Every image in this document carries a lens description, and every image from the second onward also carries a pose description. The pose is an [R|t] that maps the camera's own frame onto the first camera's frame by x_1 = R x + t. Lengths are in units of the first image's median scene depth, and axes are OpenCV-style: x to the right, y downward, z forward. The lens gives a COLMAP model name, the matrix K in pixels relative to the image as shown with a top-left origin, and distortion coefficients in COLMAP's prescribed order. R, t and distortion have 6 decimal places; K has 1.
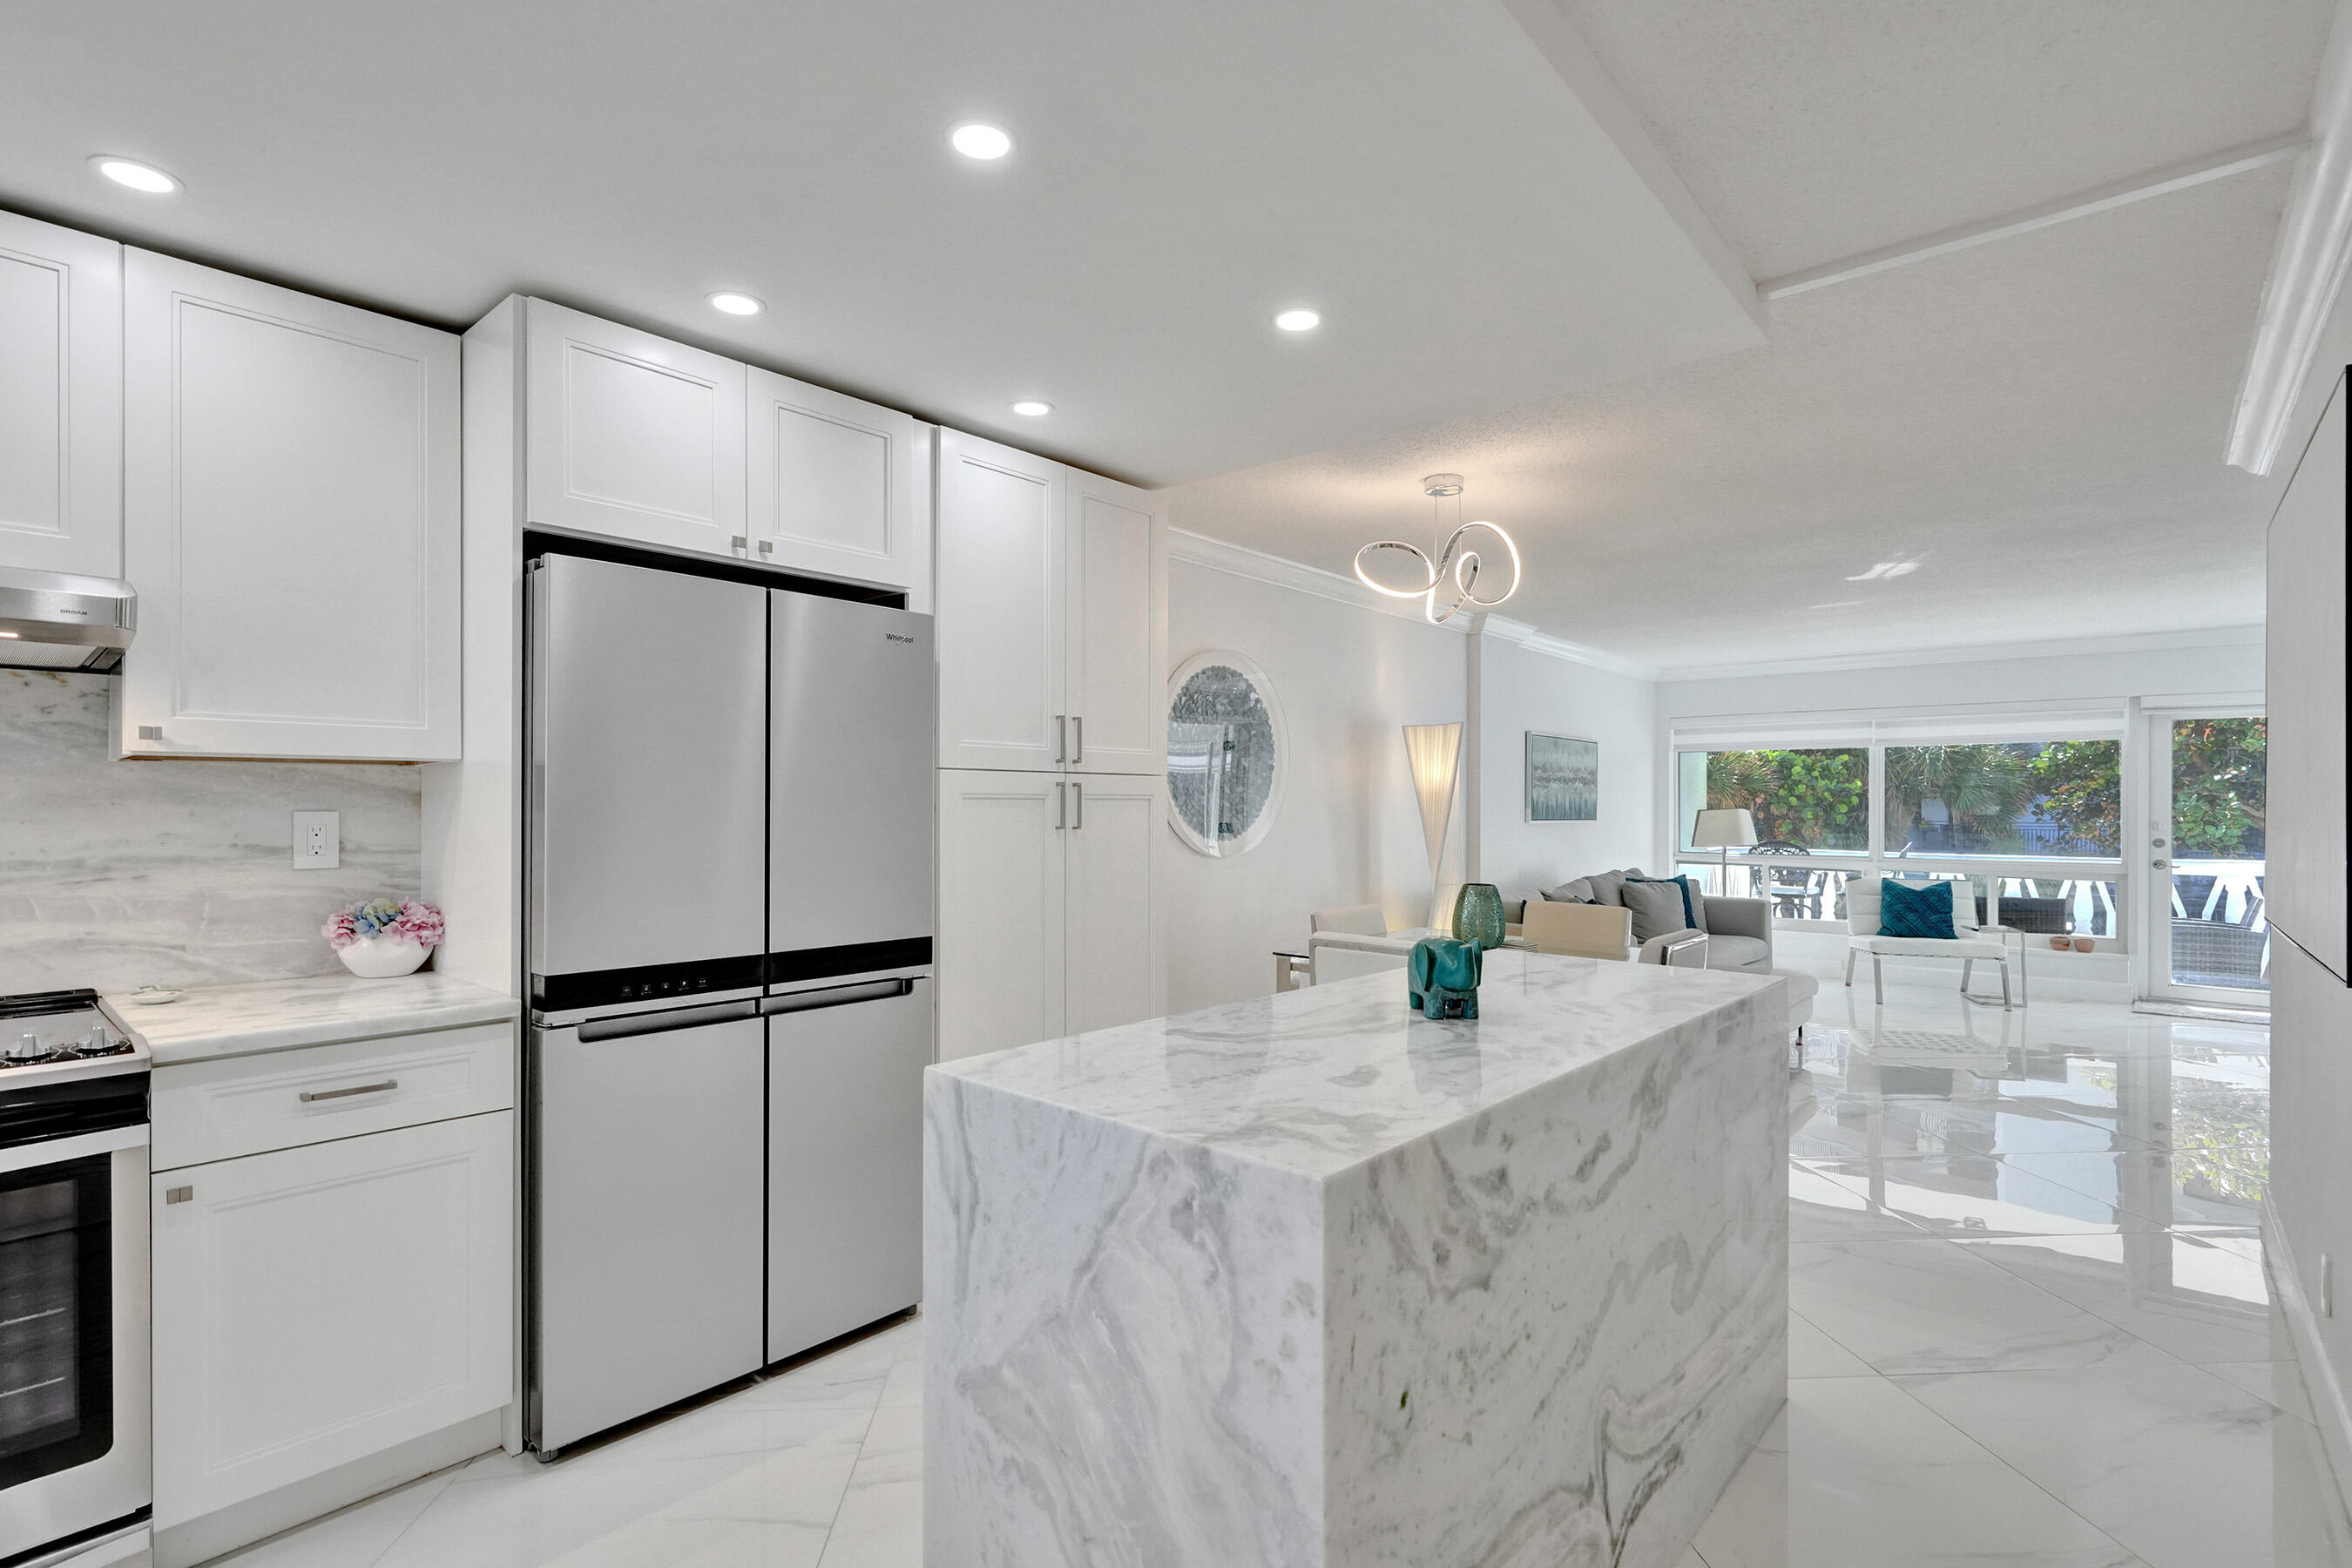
lens RADIAL K [[1080.9, 0, 1214.3], [0, 1080.9, 811.8], [0, 0, 1]] dist [0.004996, 0.001143]
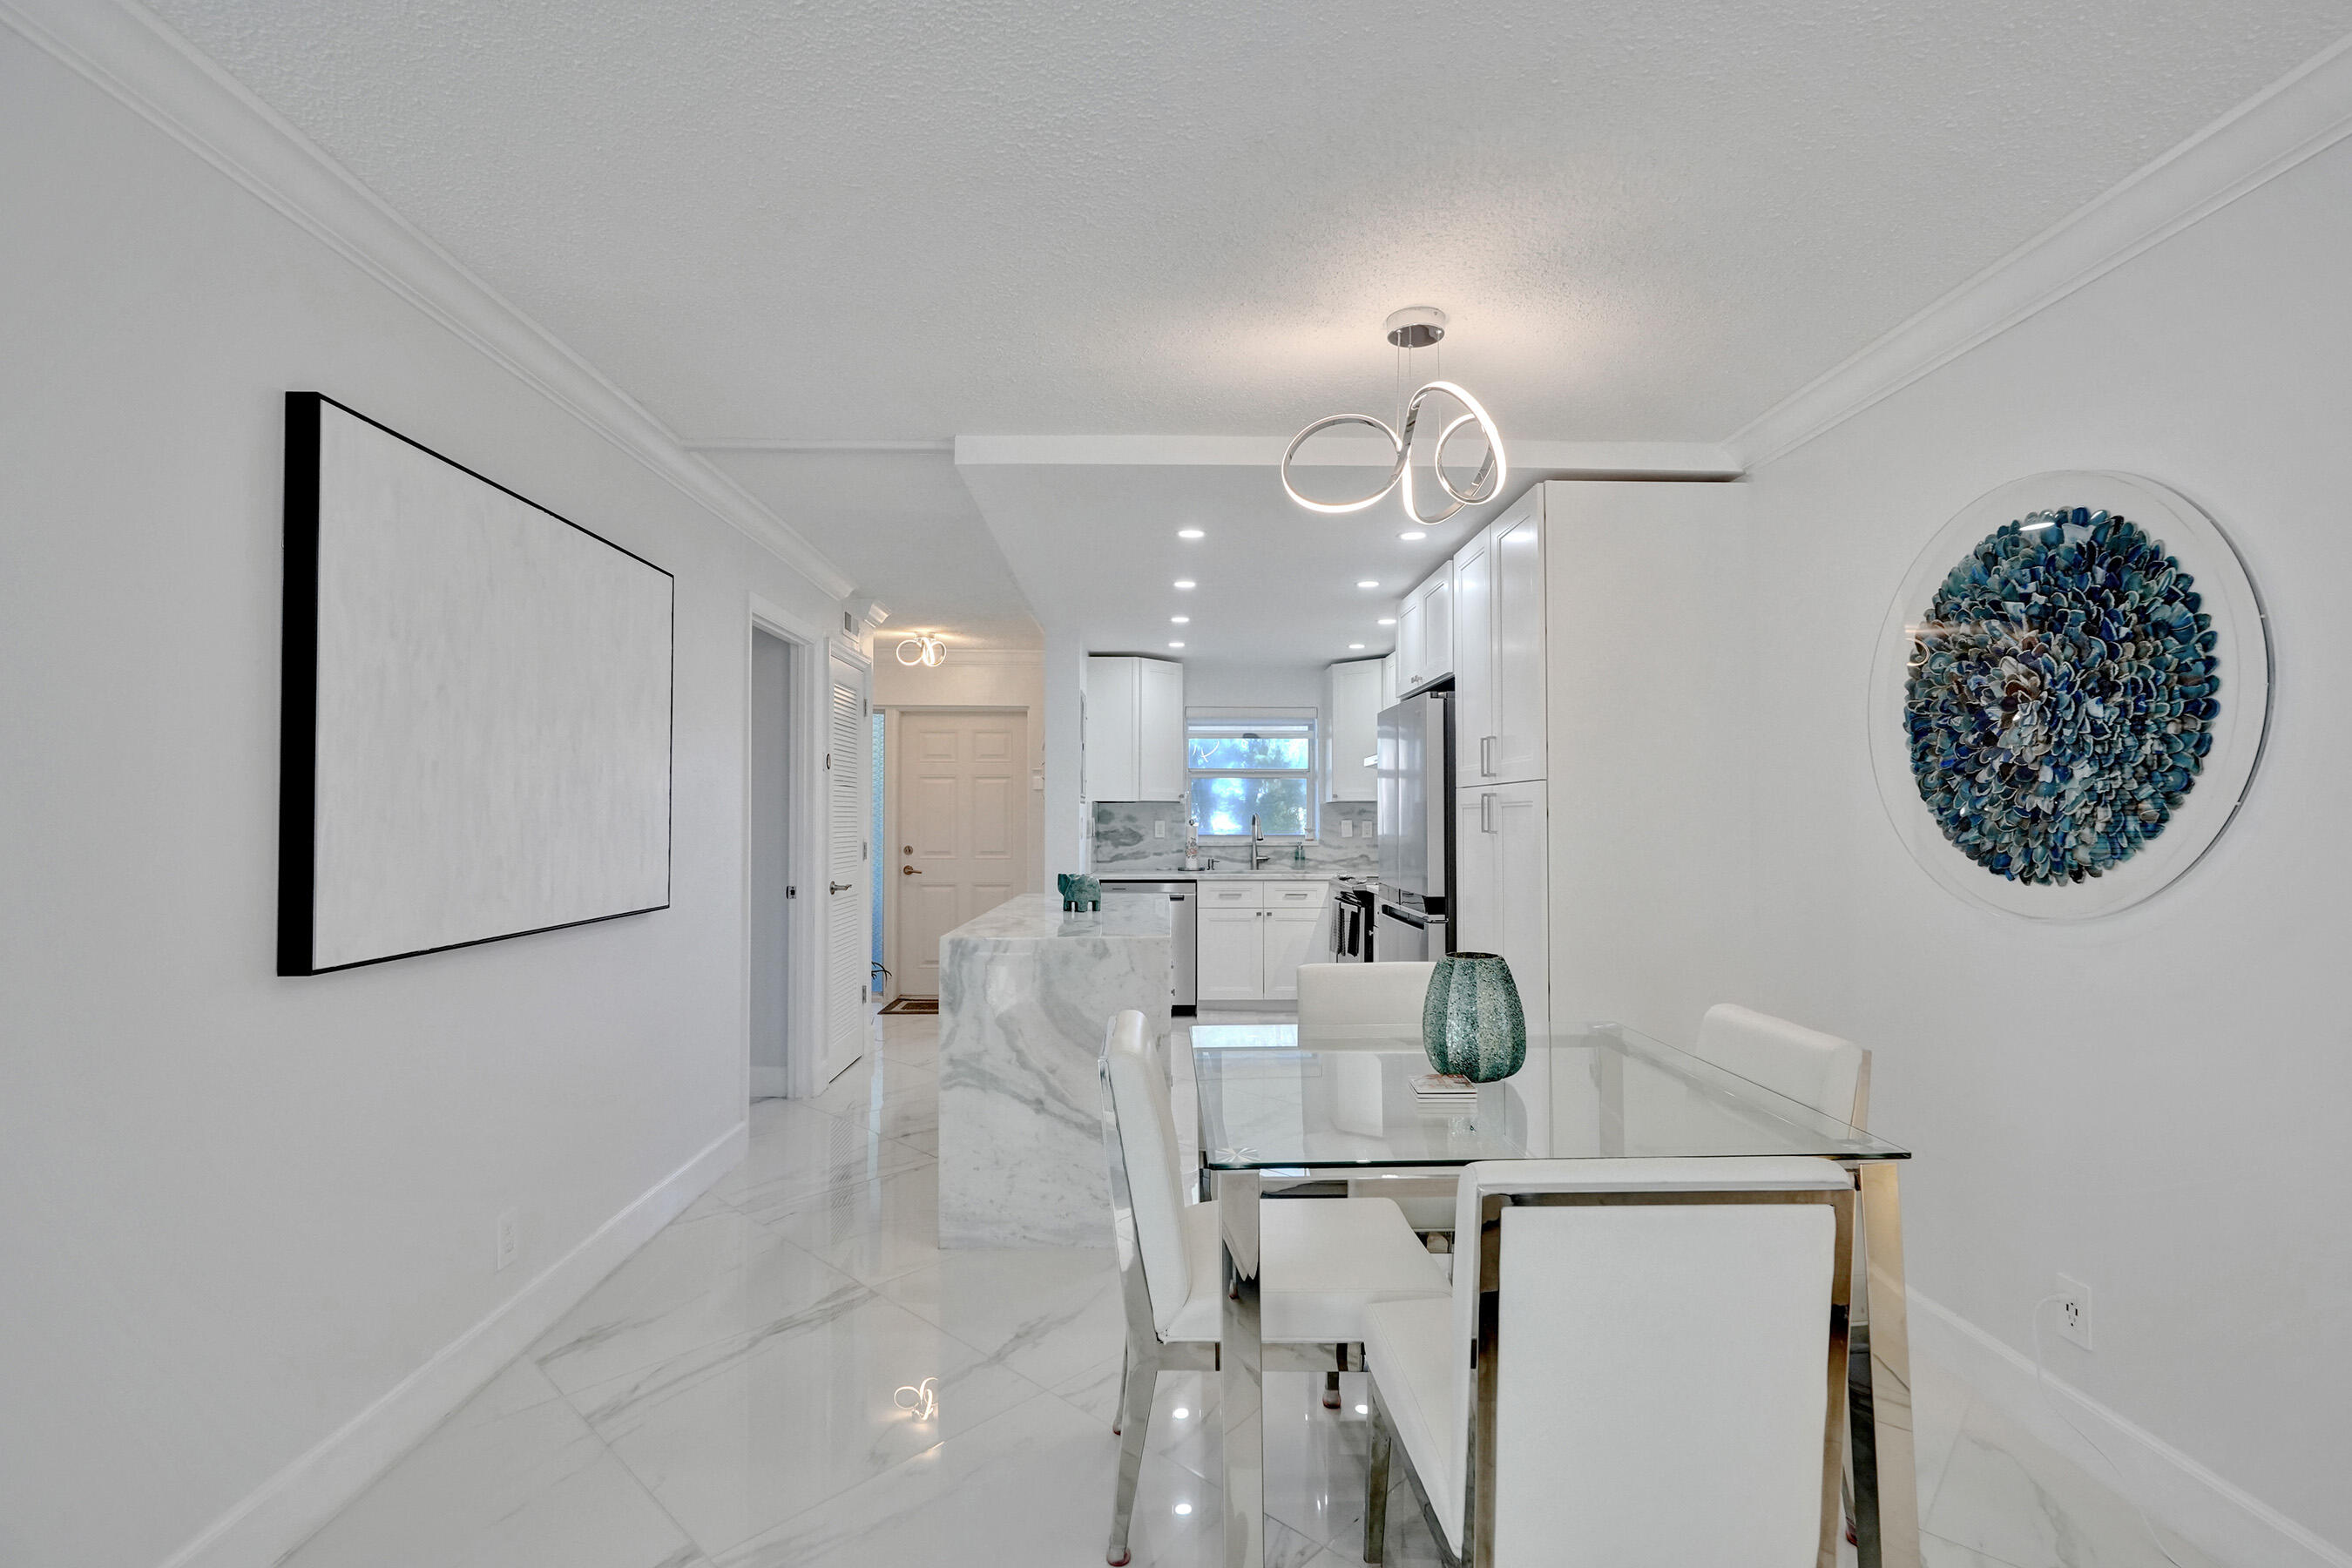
lens RADIAL K [[1080.9, 0, 1173.3], [0, 1080.9, 791.2], [0, 0, 1]] dist [0.004996, 0.001143]
pose [[-0.737293, -0.016620, -0.675368, 1.357615], [-0.004000, 0.999787, -0.020237, -0.005290], [0.675561, -0.012219, -0.737203, 2.456475]]
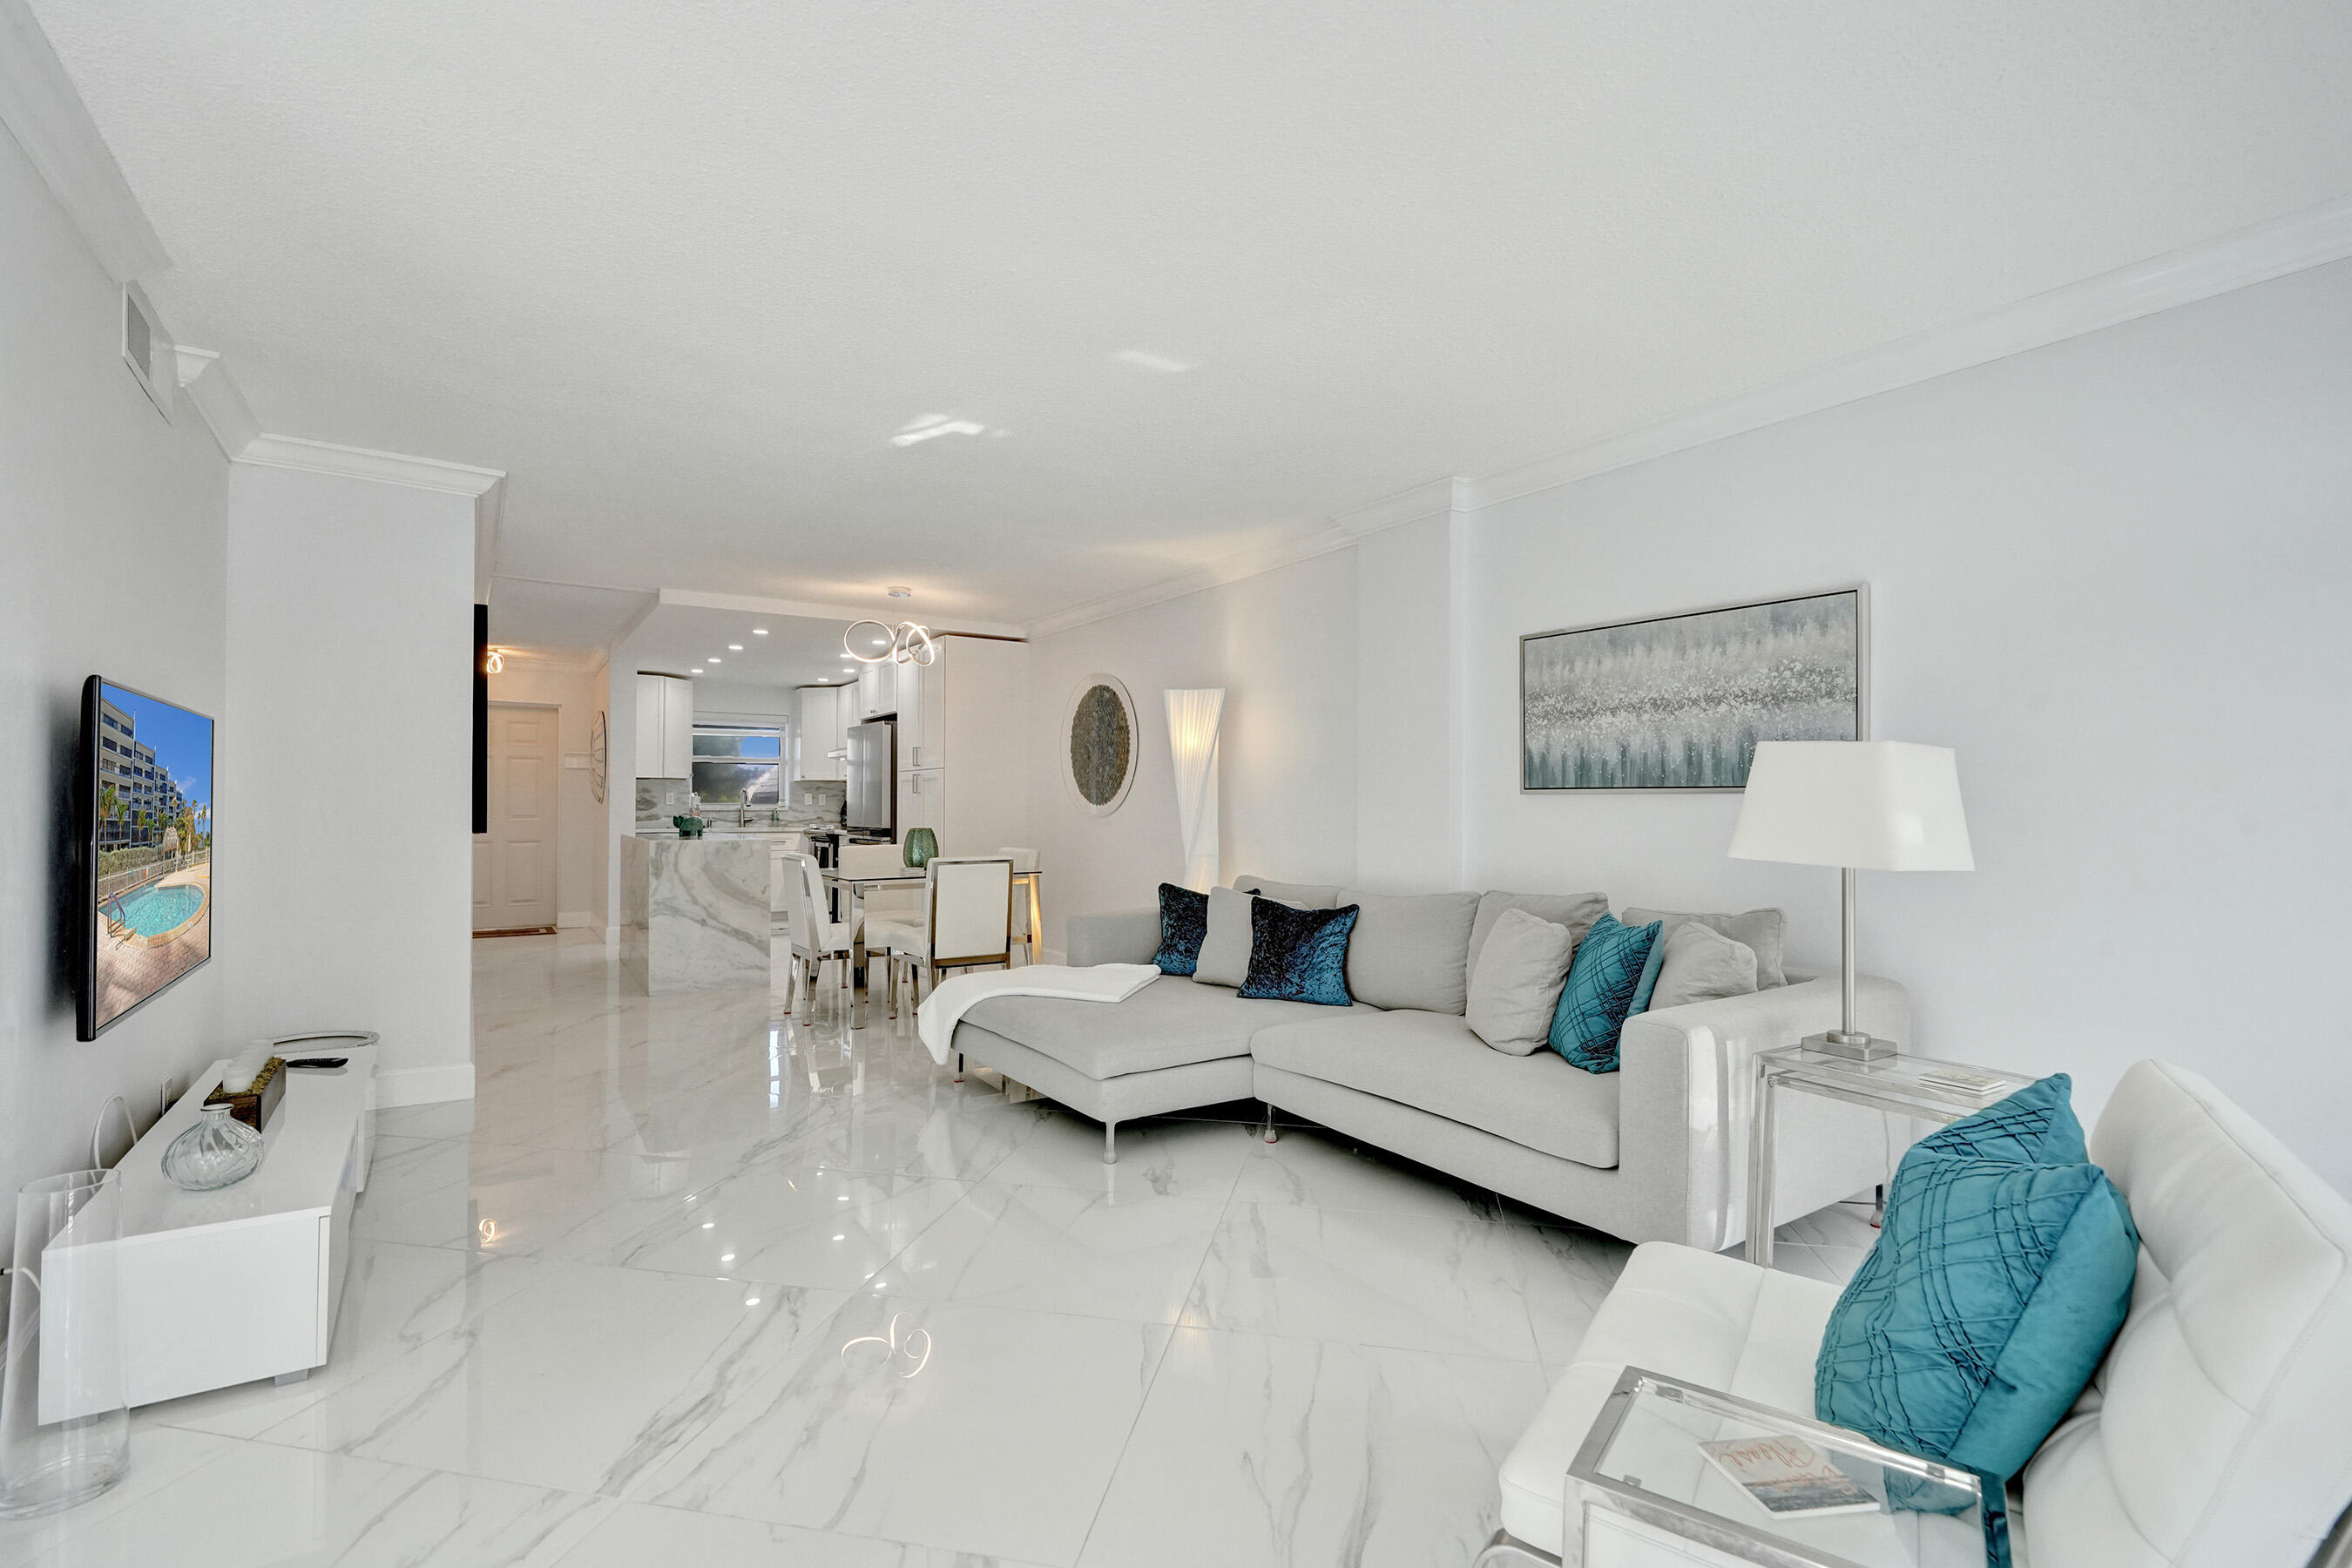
lens RADIAL K [[1080.9, 0, 1169.0], [0, 1080.9, 794.9], [0, 0, 1]] dist [0.004996, 0.001143]
pose [[-0.274848, -0.011884, -0.961414, 3.071926], [-0.007708, 0.999919, -0.010156, 0.061414], [0.961457, 0.004619, -0.274917, 3.332692]]
